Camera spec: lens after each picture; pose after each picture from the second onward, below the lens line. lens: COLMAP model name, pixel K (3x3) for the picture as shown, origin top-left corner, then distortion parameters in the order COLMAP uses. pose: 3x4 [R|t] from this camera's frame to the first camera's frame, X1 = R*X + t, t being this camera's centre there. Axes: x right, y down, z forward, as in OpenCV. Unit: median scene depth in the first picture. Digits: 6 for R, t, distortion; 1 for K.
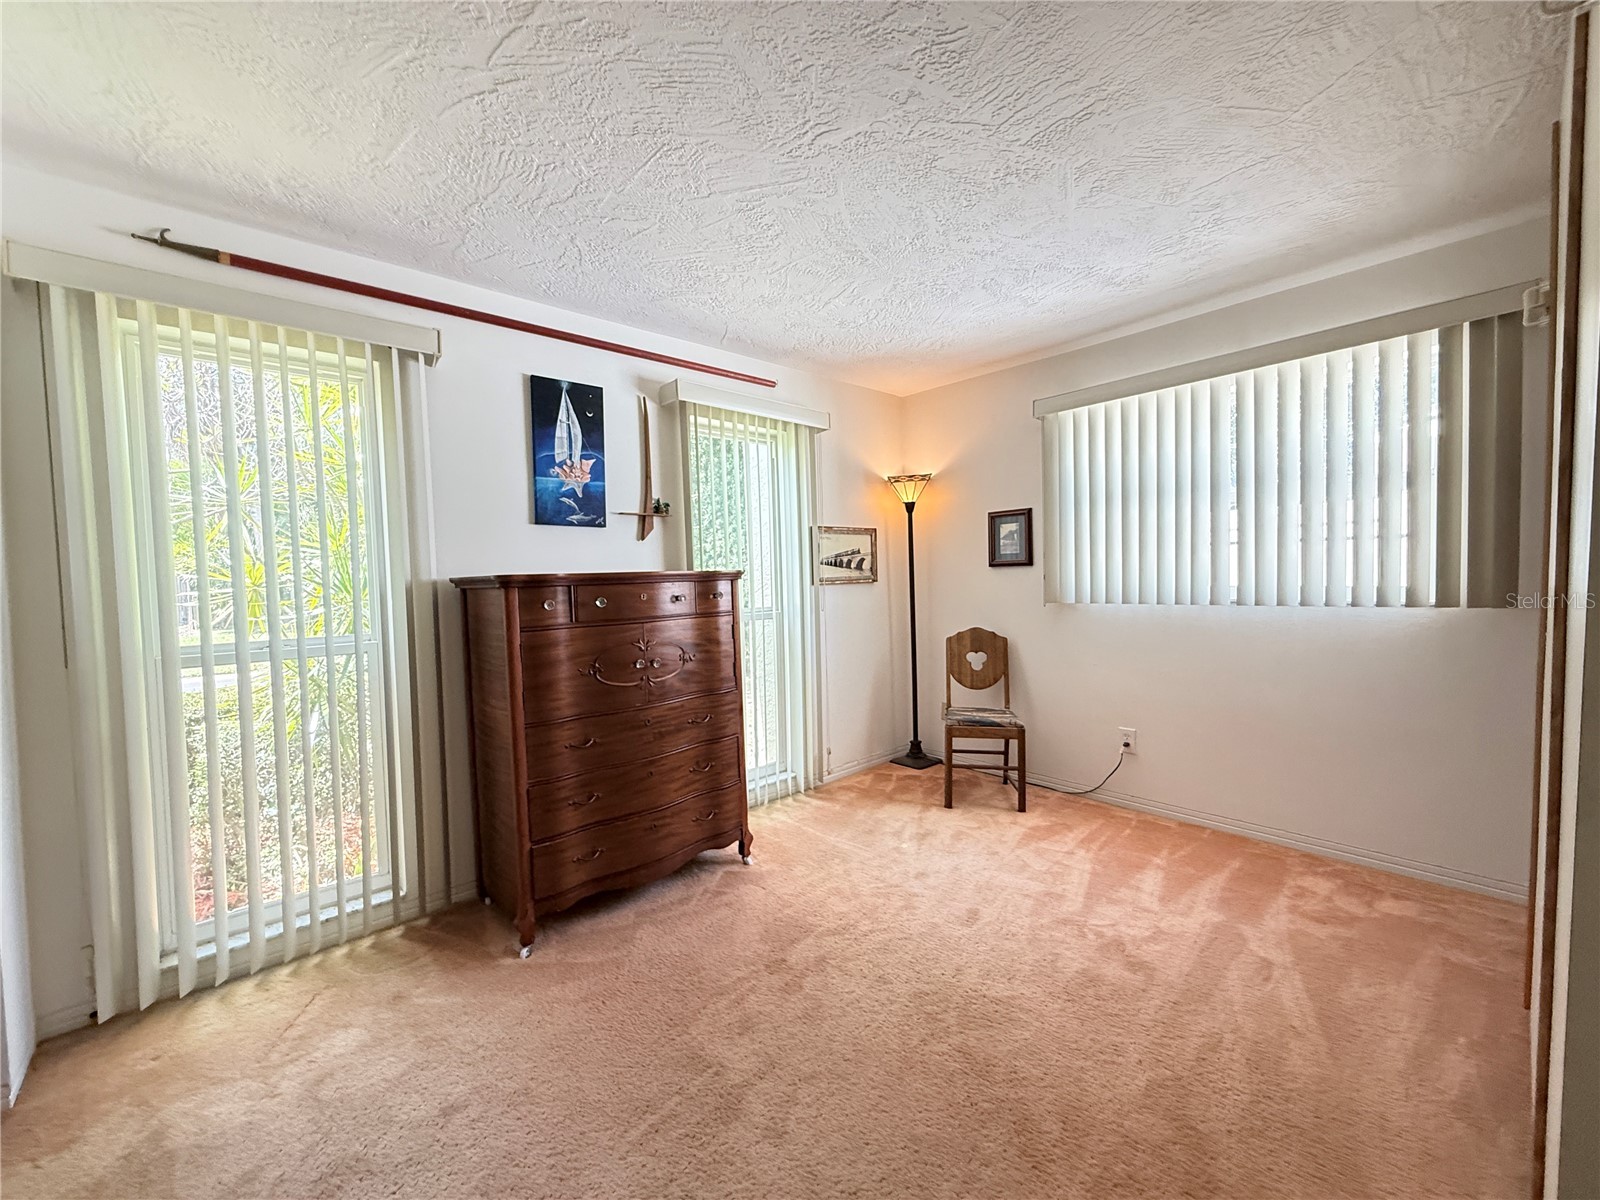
lens RADIAL K [[639.0, 0, 799.8], [0, 639.0, 597.9], [0, 0, 1]] dist [-0.001392, 0.001059]
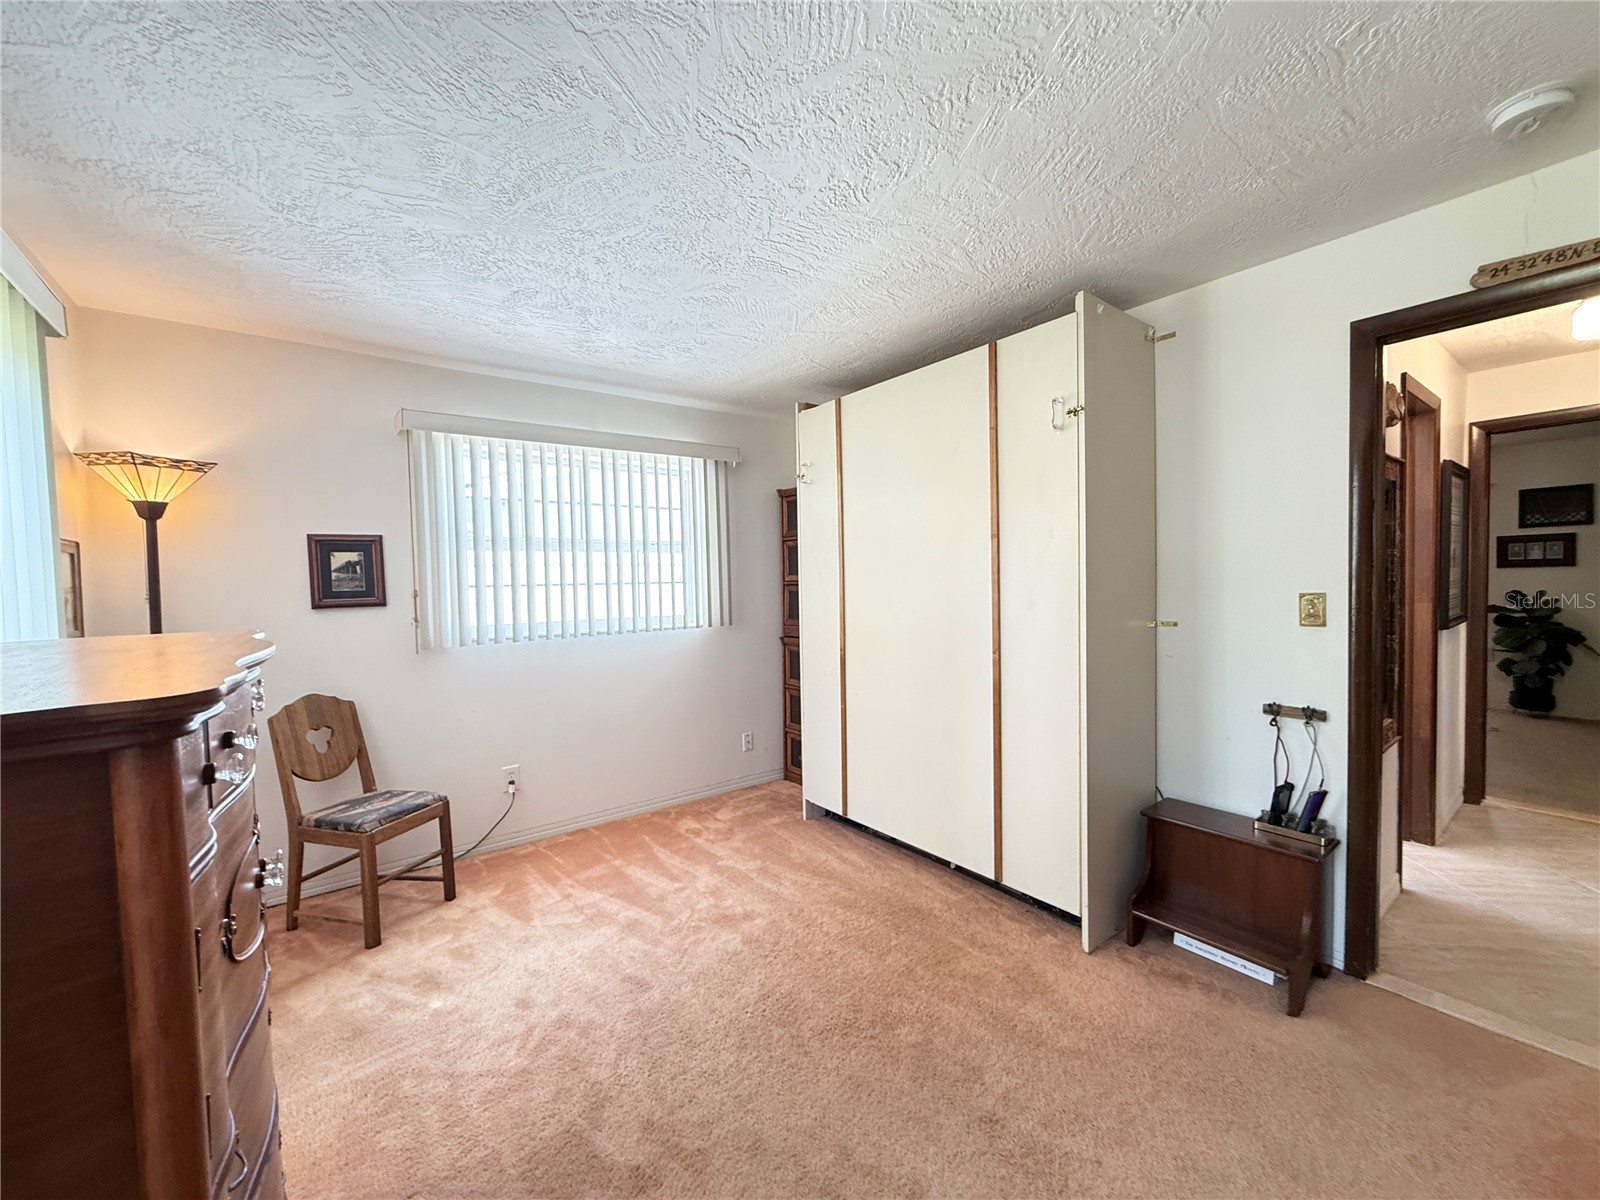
lens RADIAL K [[639.0, 0, 799.8], [0, 639.0, 597.9], [0, 0, 1]] dist [-0.001392, 0.001059]
pose [[0.078230, -0.008306, 0.996901, -0.528901], [0.056400, 0.998401, 0.003892, -0.045362], [-0.995339, 0.055921, 0.078573, 0.536431]]
